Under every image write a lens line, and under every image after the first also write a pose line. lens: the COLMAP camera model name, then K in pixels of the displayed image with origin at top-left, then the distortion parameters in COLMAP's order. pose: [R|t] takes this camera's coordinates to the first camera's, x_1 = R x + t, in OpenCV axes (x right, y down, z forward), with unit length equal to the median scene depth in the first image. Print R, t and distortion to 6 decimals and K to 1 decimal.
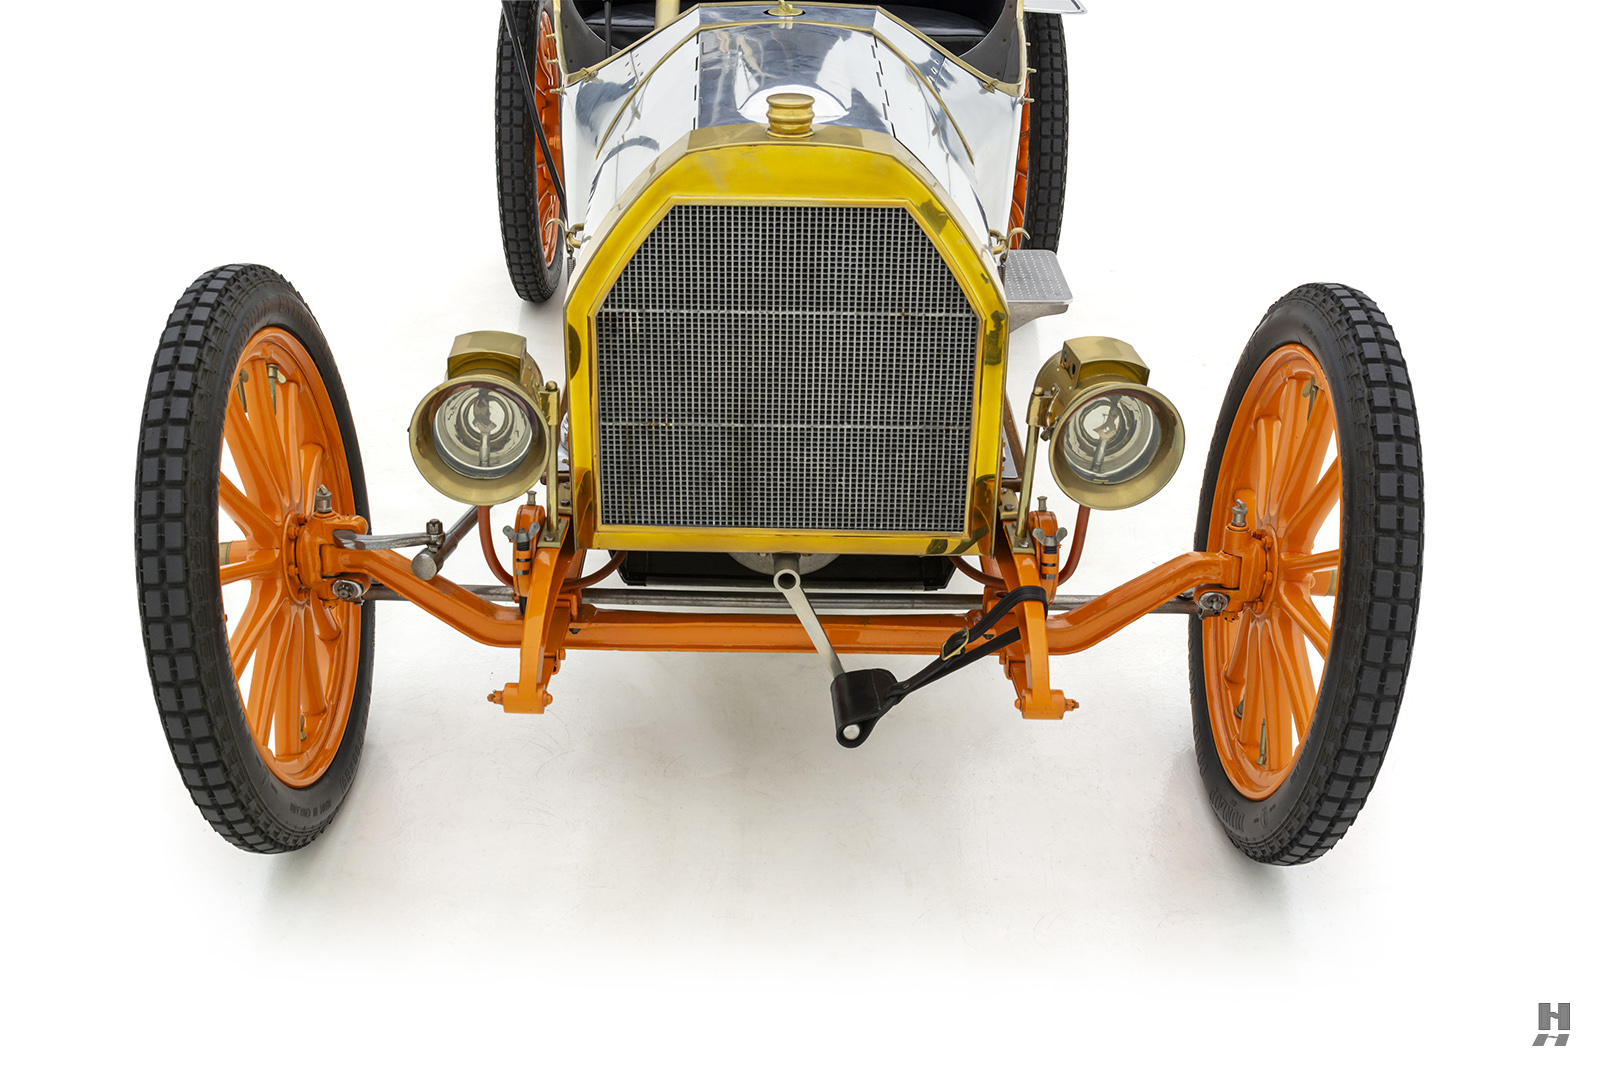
lens RADIAL K [[1801.4, 0, 802.3], [0, 1801.4, 527.6], [0, 0, 1]] dist [-0.023959, 0.000000]
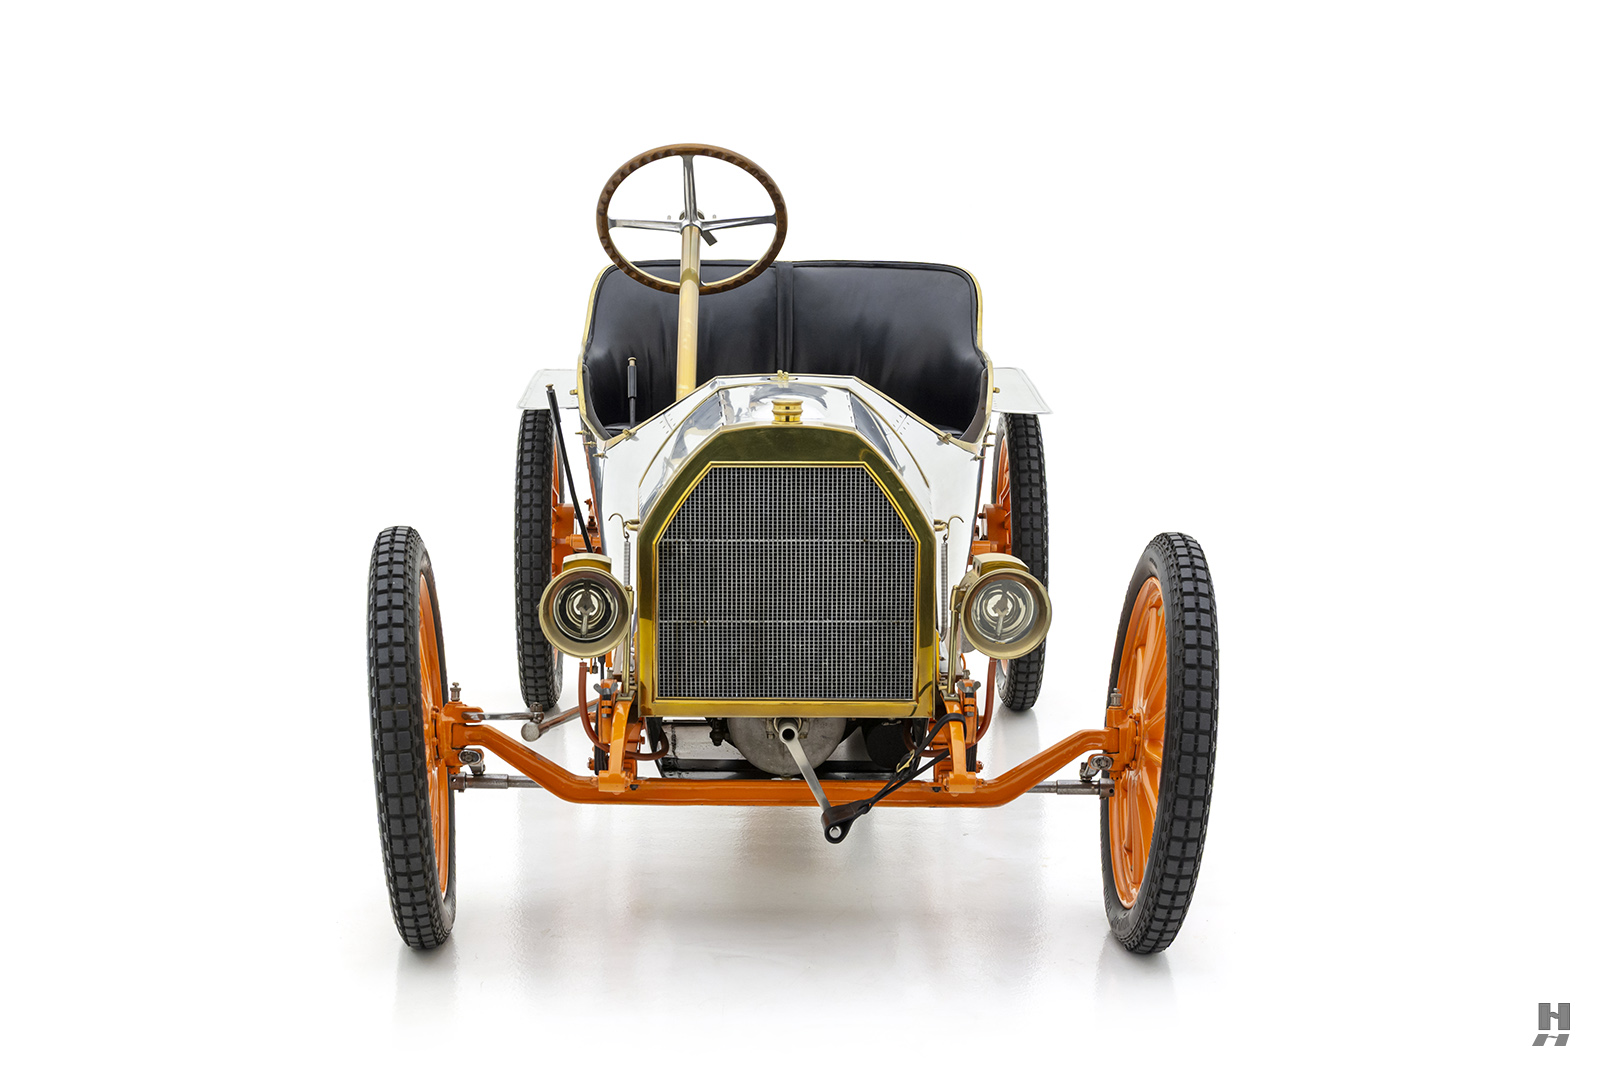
lens RADIAL K [[2967.6, 0, 801.4], [0, 2967.6, 533.4], [0, 0, 1]] dist [0.056124, 0.000000]
pose [[0.999889, -0.013395, -0.006575, 0.019415], [0.010847, 0.955056, -0.296226, 0.584073], [0.010248, 0.296122, 0.955095, -1.304372]]
